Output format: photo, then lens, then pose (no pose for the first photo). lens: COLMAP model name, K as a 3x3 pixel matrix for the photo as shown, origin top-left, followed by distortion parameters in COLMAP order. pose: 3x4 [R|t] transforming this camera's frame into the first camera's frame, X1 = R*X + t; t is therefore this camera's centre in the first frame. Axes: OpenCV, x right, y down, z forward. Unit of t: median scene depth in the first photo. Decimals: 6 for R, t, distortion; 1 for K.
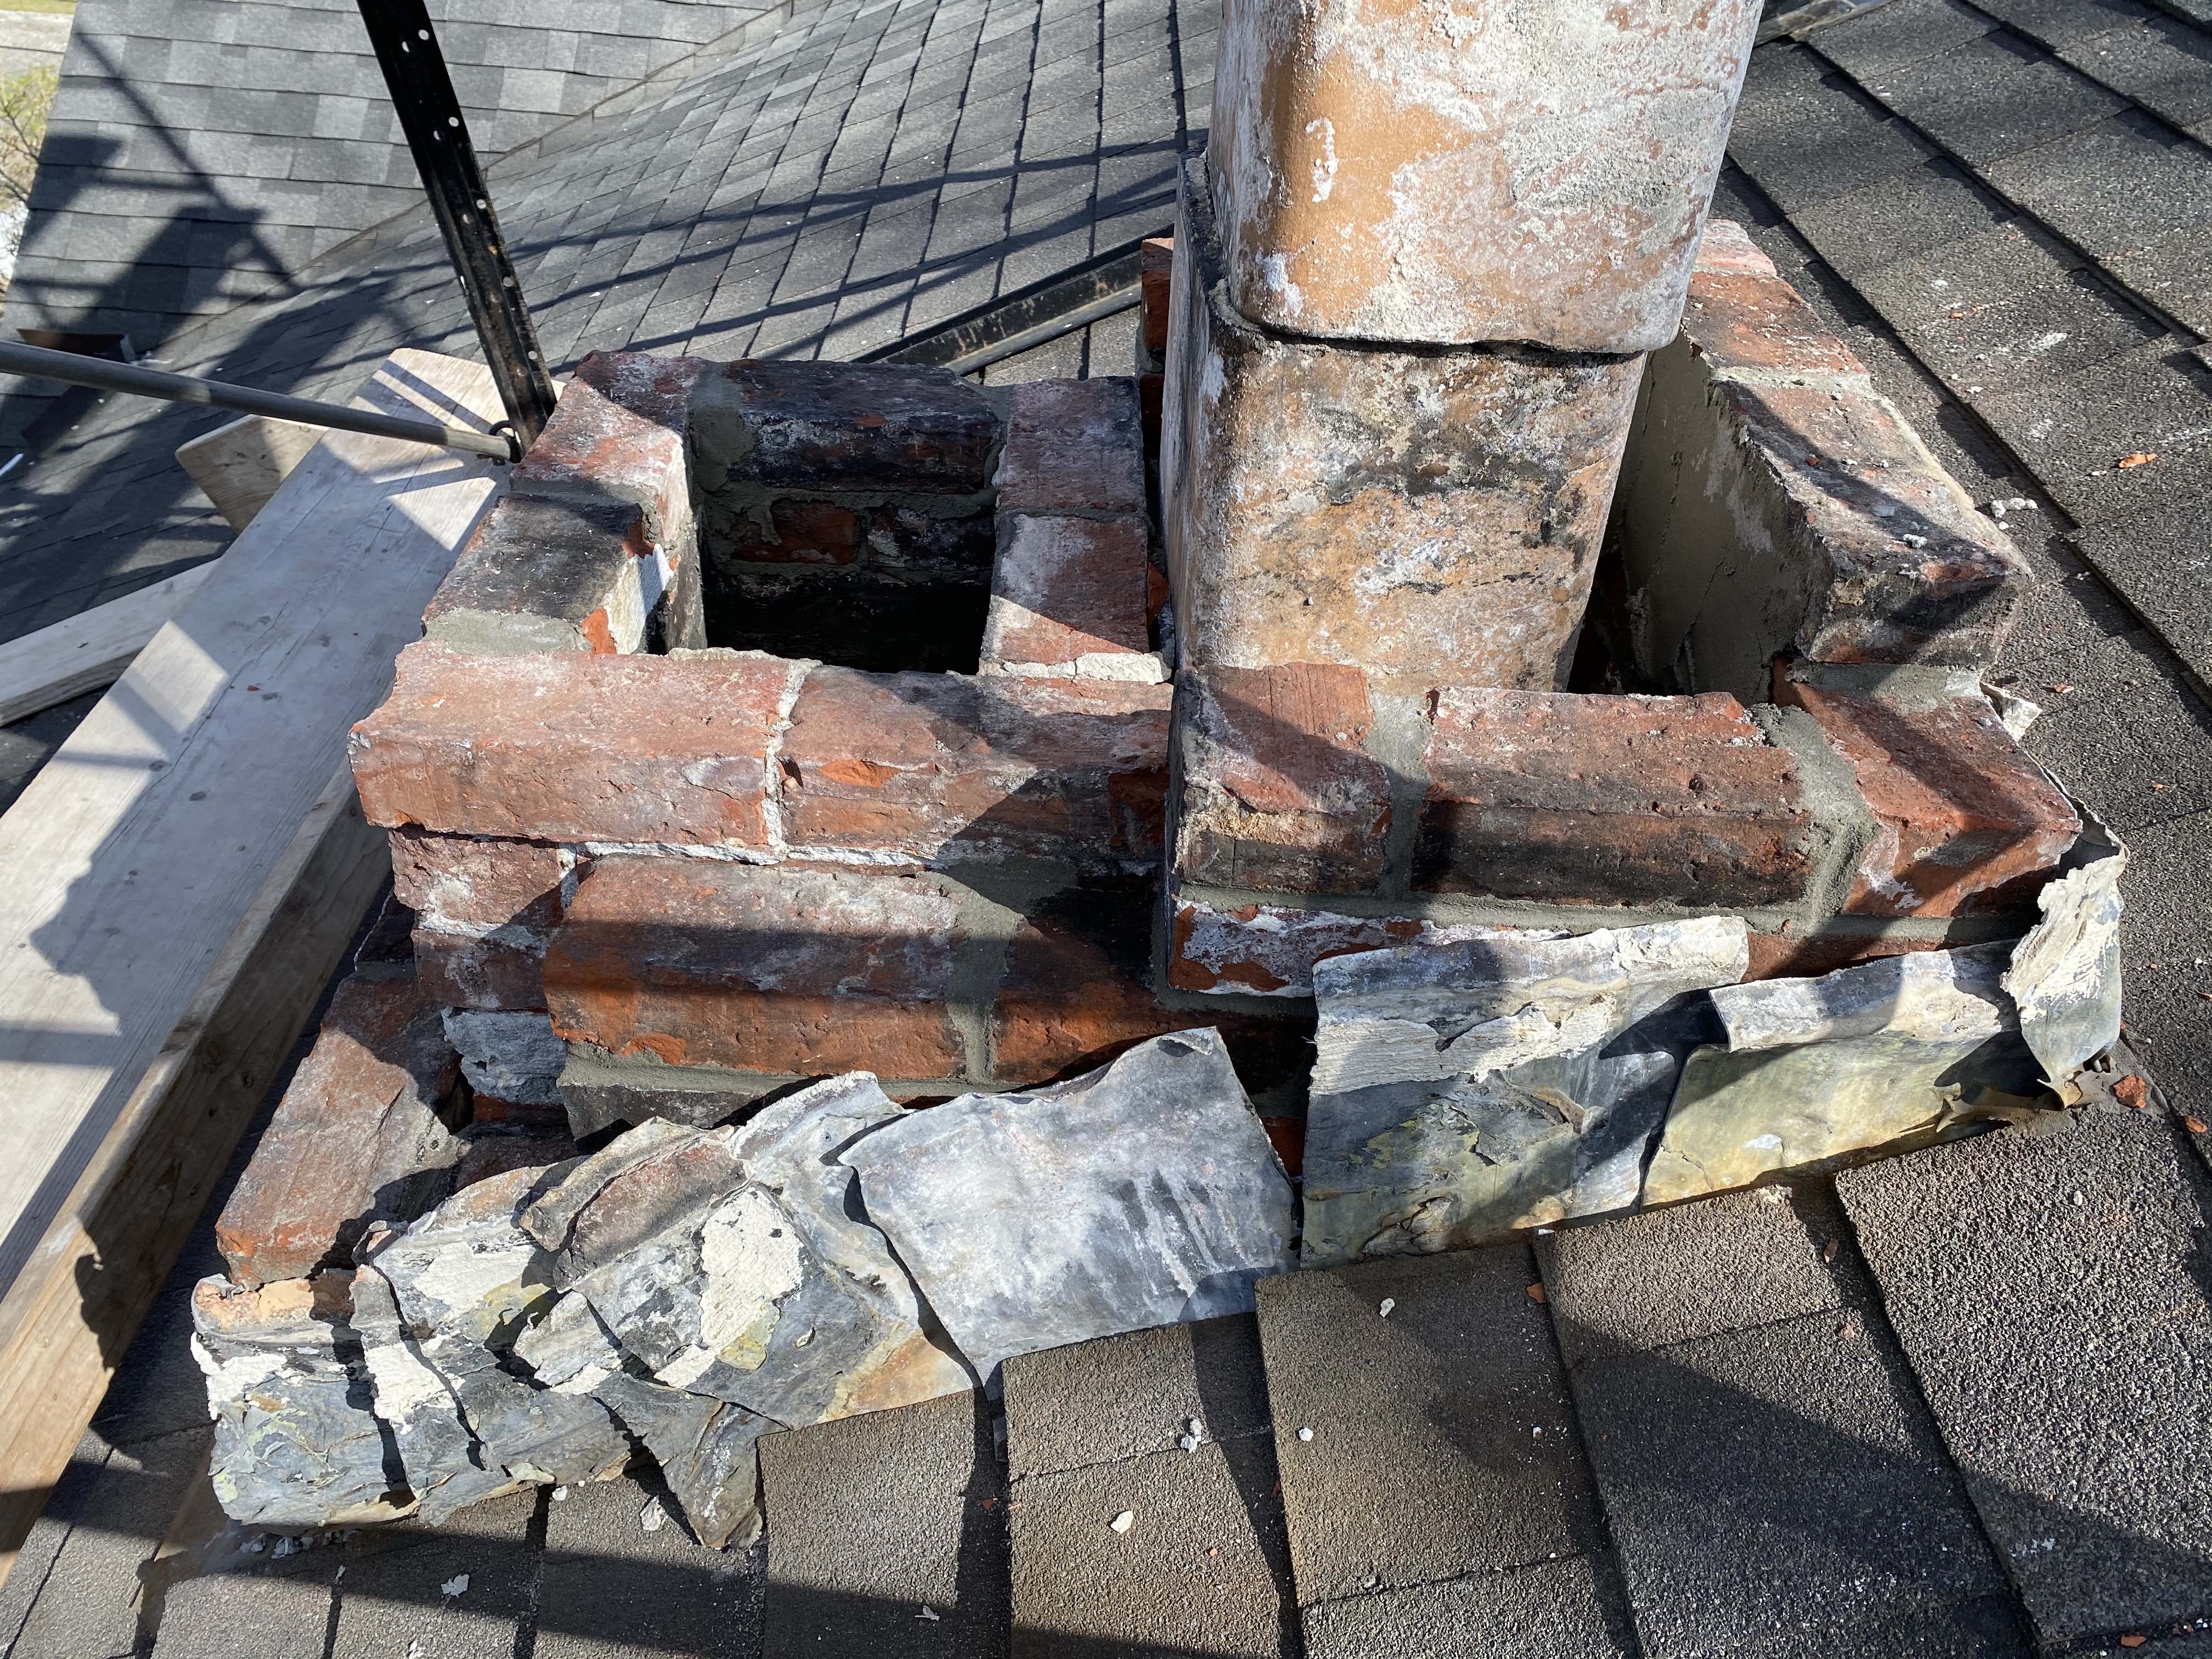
lens RADIAL K [[1699.3, 0, 1112.4], [0, 1699.3, 808.4], [0, 0, 1]] dist [0.004745, 0.002480]
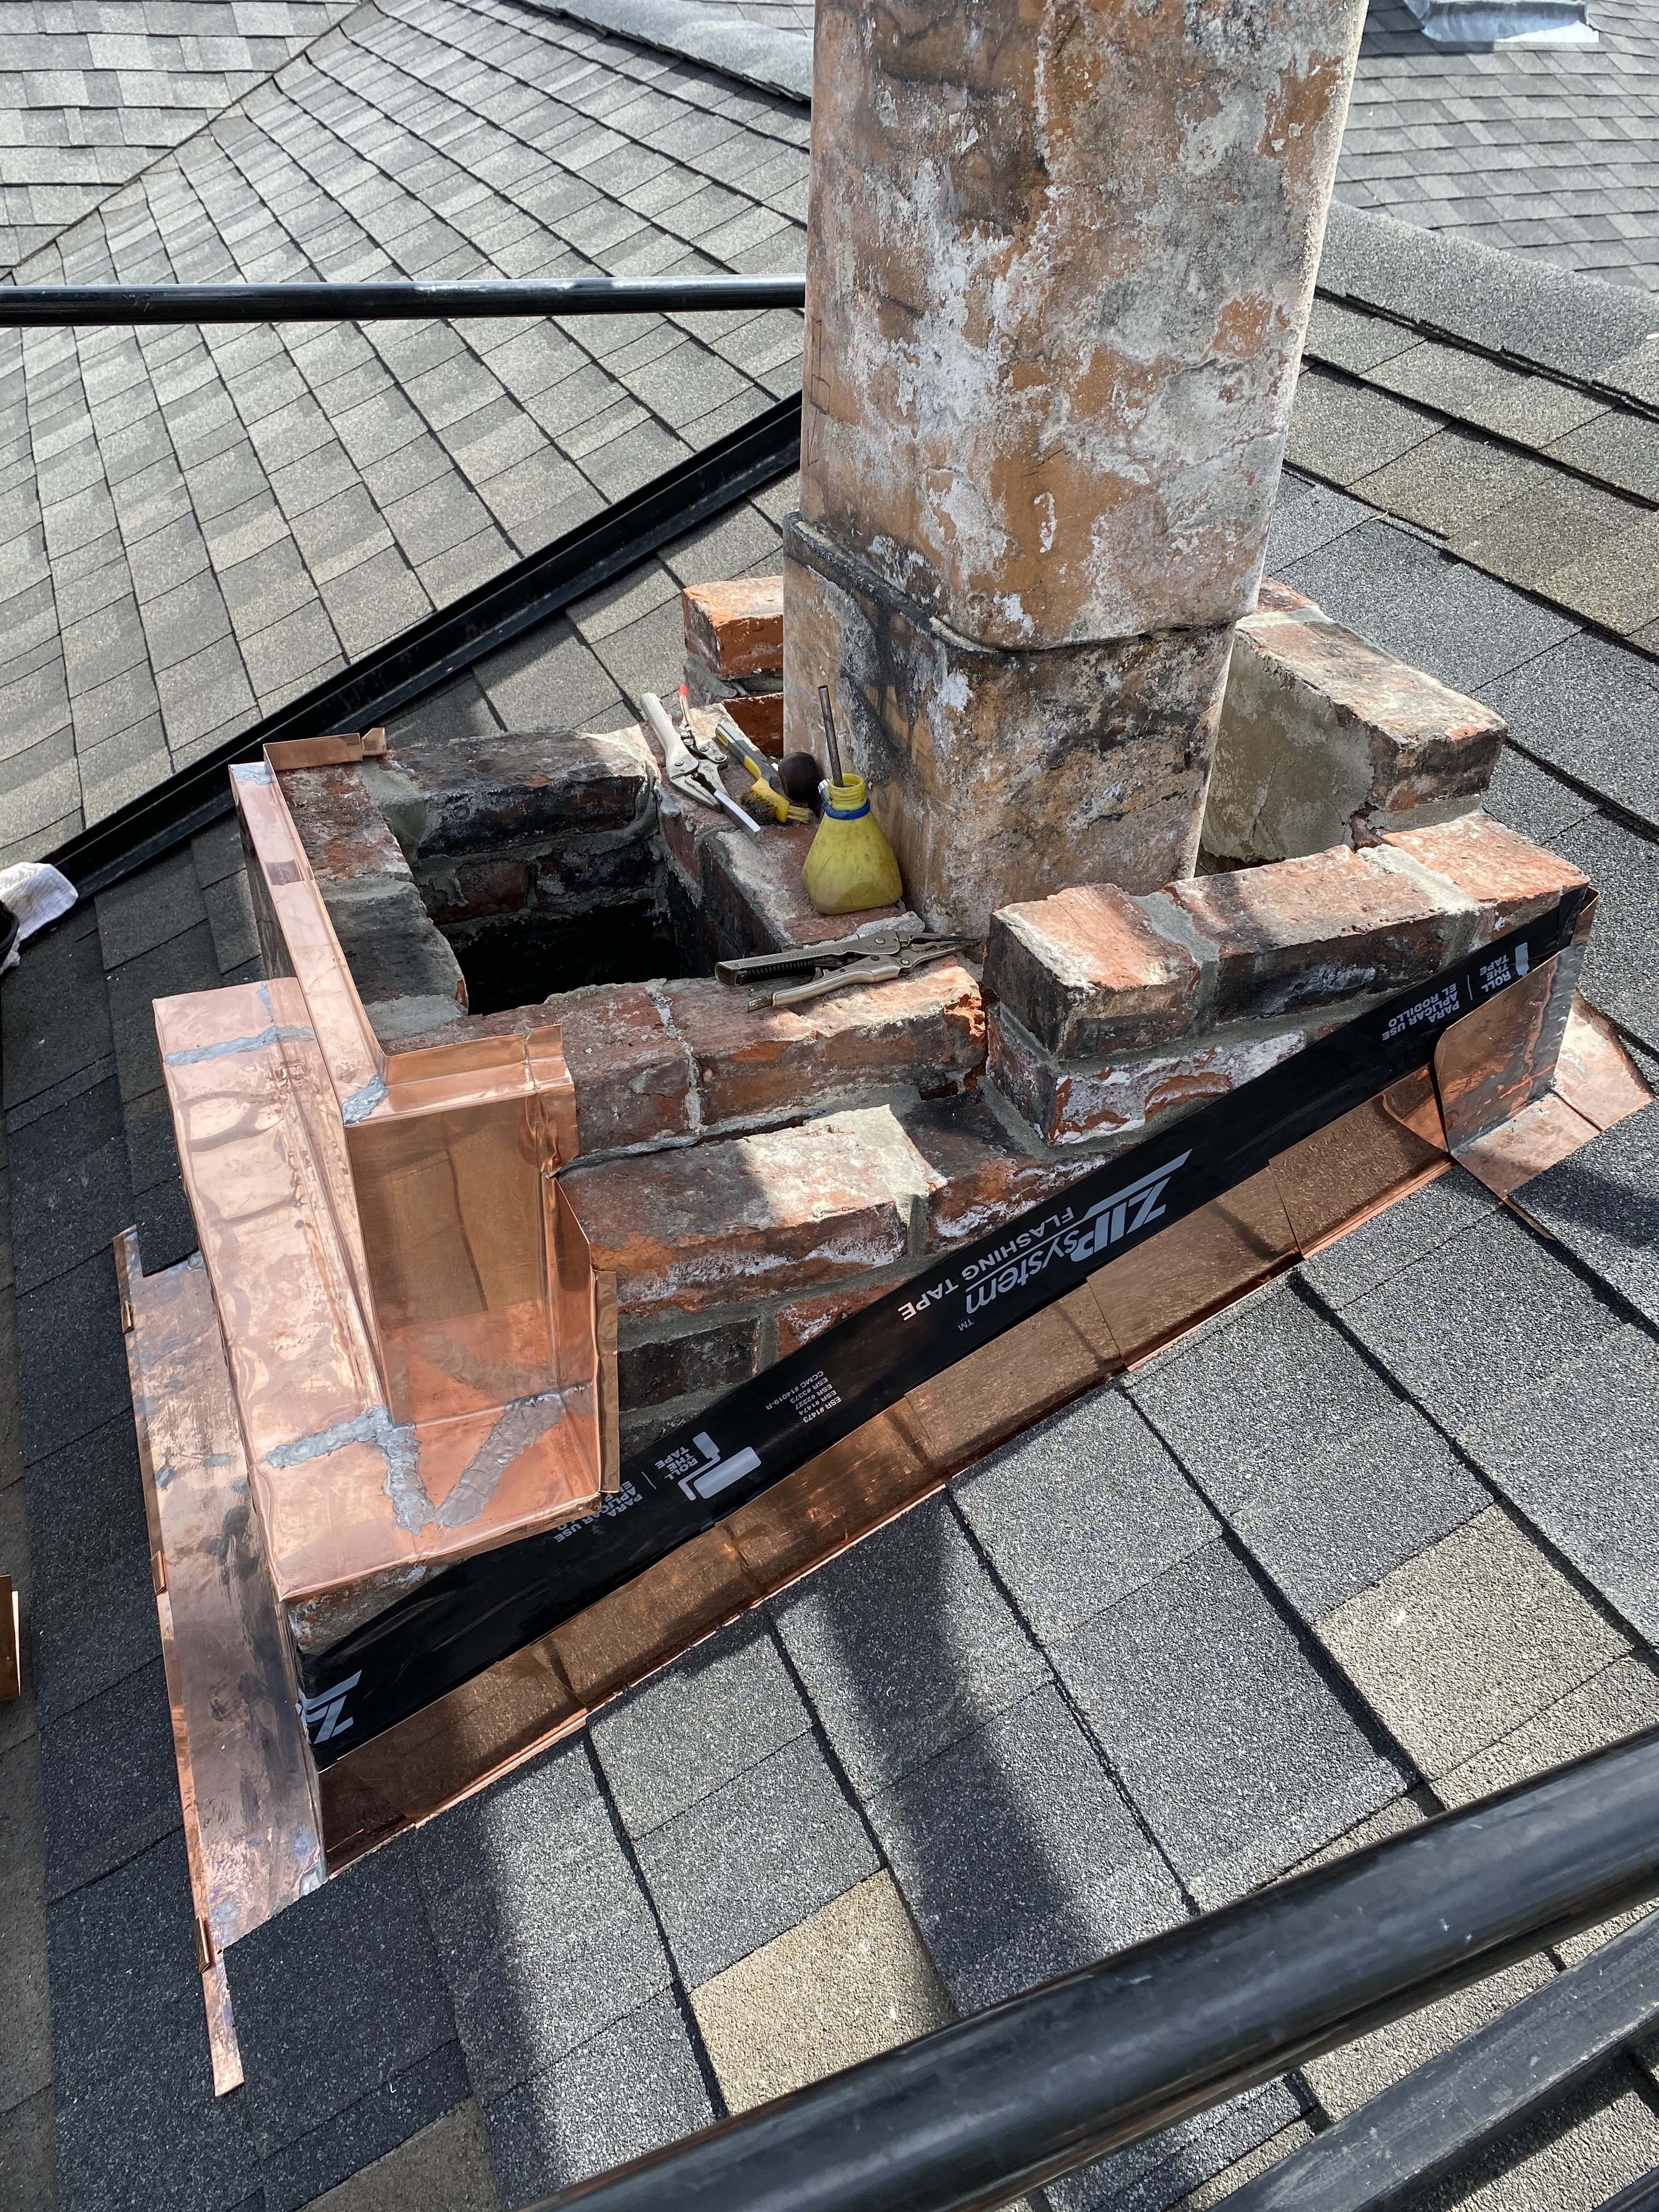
lens RADIAL K [[1699.3, 0, 823.4], [0, 1699.3, 1123.0], [0, 0, 1]] dist [0.004745, 0.002480]
pose [[0.924152, -0.252188, 0.286956, -0.502714], [0.245961, 0.967532, 0.058180, -0.033168], [-0.292312, 0.016813, 0.956175, -0.224292]]
